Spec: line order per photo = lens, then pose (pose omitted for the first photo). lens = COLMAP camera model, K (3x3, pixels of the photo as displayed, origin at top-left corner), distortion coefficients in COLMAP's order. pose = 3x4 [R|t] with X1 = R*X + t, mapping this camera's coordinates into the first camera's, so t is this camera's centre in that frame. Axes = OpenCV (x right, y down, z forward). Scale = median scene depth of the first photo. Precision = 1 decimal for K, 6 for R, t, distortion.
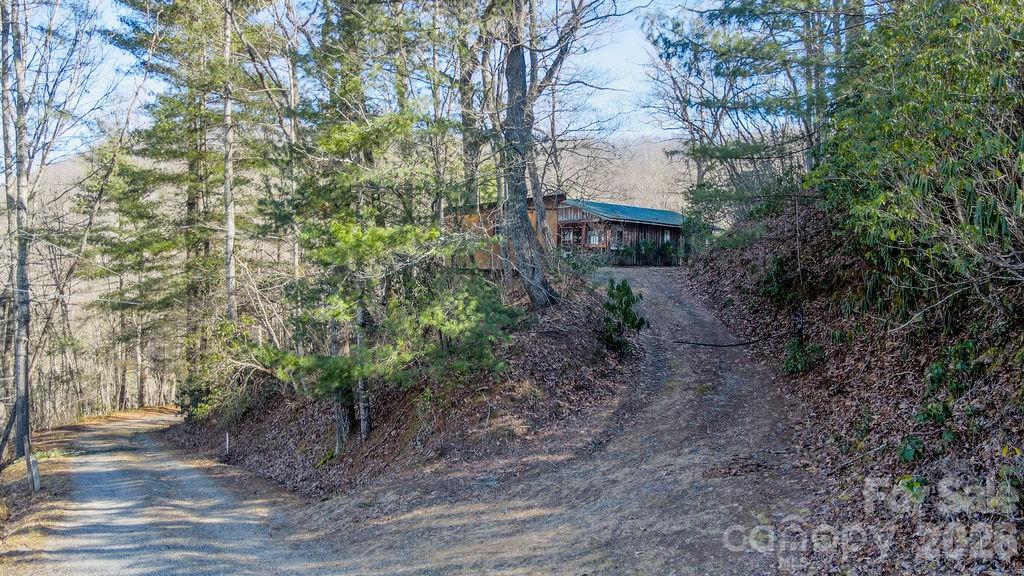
lens RADIAL K [[748.4, 0, 512.0], [0, 748.4, 288.0], [0, 0, 1]] dist [-0.001821, -0.000487]
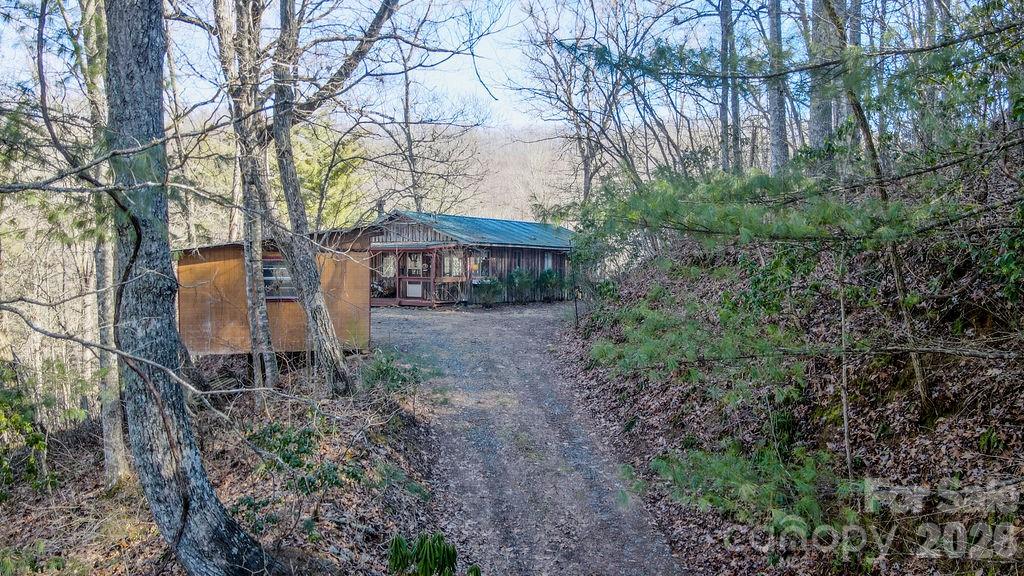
lens RADIAL K [[761.2, 0, 512.0], [0, 761.2, 288.0], [0, 0, 1]] dist [0.000158, -0.000141]
pose [[0.988037, -0.009827, 0.153905, 0.053919], [0.007593, 0.999857, 0.015097, -0.056106], [-0.154031, -0.013748, 0.987970, 0.252728]]
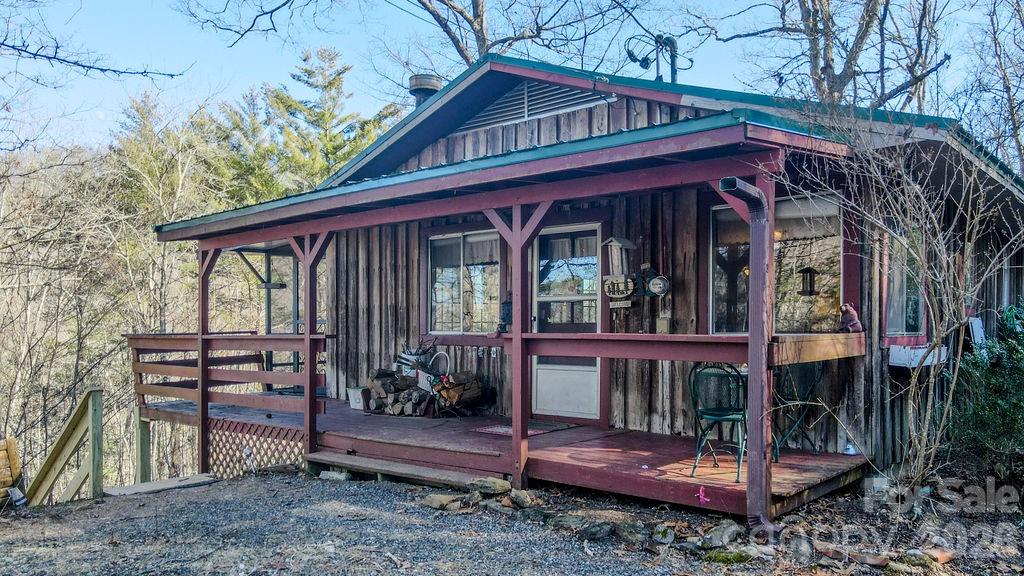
lens RADIAL K [[762.2, 0, 509.0], [0, 762.2, 328.9], [0, 0, 1]] dist [0.000431, 0.001658]
pose [[0.994945, -0.013160, 0.099552, 0.042996], [0.013913, 0.999880, -0.006873, -0.056603], [-0.099449, 0.008224, 0.995009, 0.825239]]
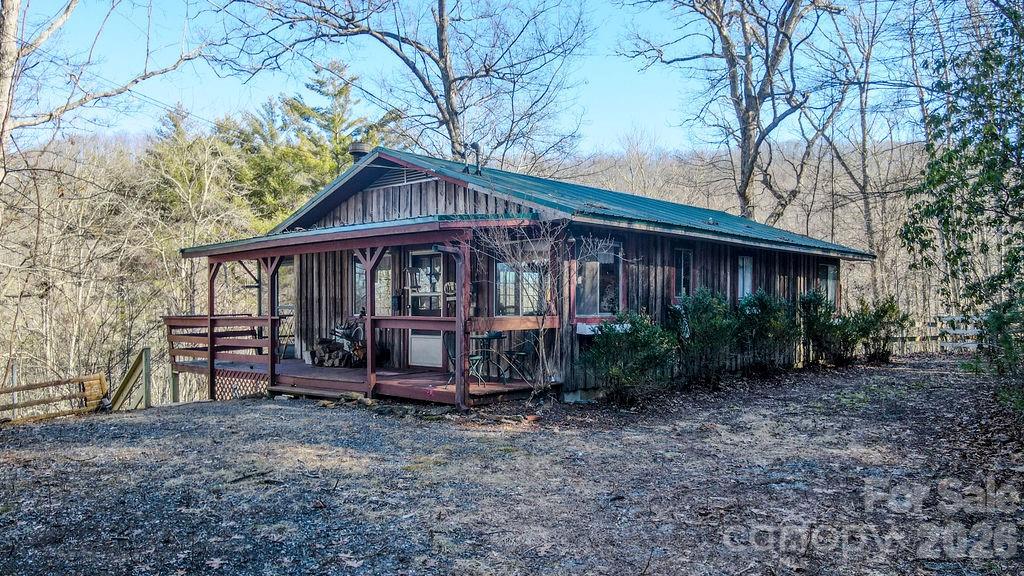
lens RADIAL K [[763.2, 0, 511.7], [0, 763.2, 317.2], [0, 0, 1]] dist [-0.001712, -0.001014]
pose [[0.997843, -0.013592, 0.064230, 0.088471], [0.013448, 0.999906, 0.002675, -0.056396], [-0.064260, -0.001805, 0.997932, 0.704834]]
